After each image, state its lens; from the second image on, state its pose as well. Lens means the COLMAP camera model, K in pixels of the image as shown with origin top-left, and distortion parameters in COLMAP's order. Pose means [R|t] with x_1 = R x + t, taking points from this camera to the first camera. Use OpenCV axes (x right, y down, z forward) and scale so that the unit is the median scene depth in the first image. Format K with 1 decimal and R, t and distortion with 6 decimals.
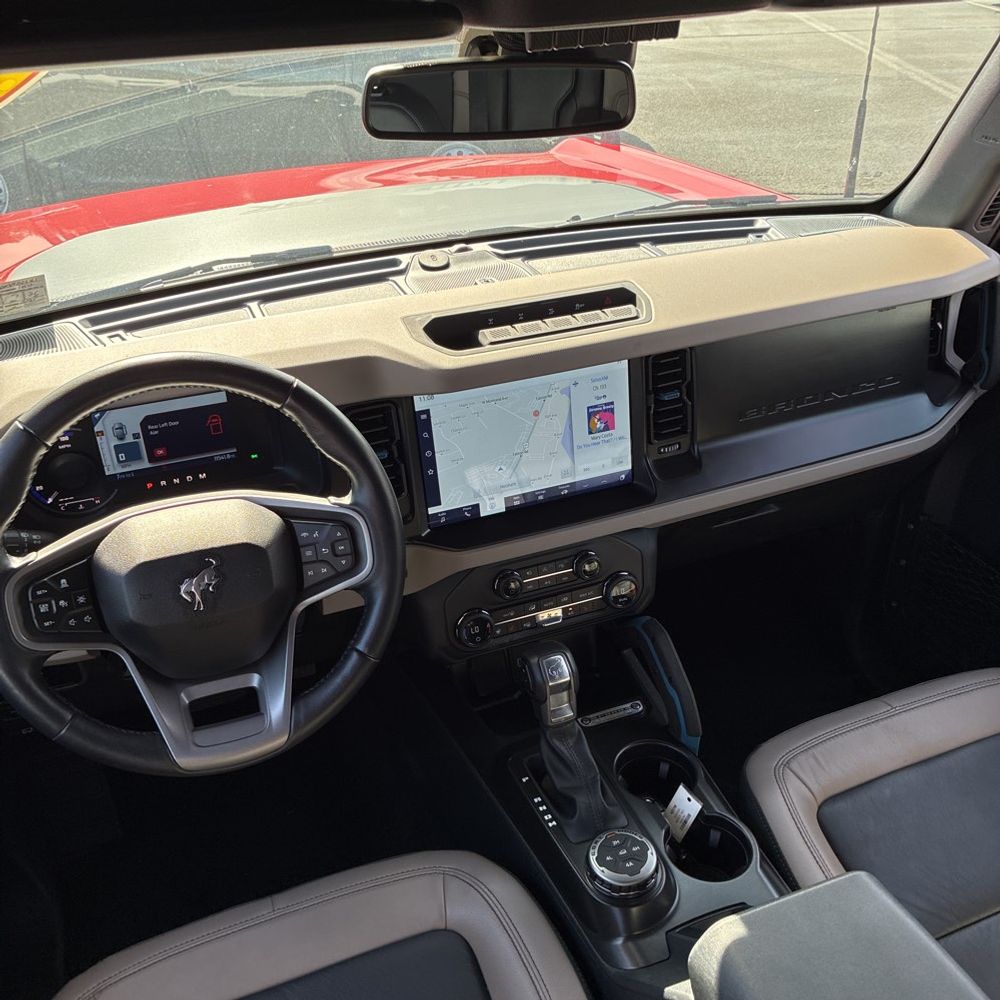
lens RADIAL K [[1005.7, 0, 508.0], [0, 1005.7, 497.8], [0, 0, 1]] dist [0.033146, -0.005368]
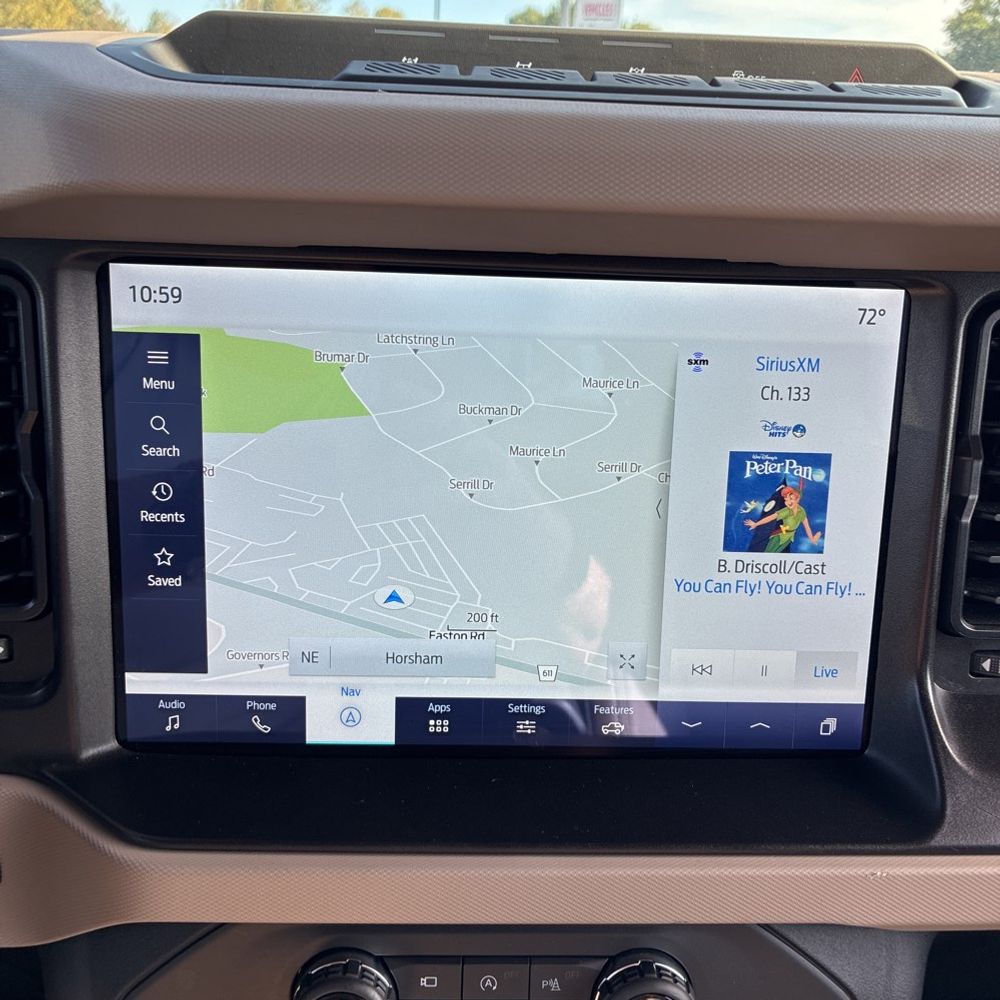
lens RADIAL K [[1005.7, 0, 508.0], [0, 1005.7, 497.8], [0, 0, 1]] dist [0.033146, -0.005368]
pose [[0.942031, 0.164186, -0.292611, 0.104785], [-0.223231, 0.957765, -0.181260, -0.010122], [0.250492, 0.236072, 0.938895, 0.706488]]
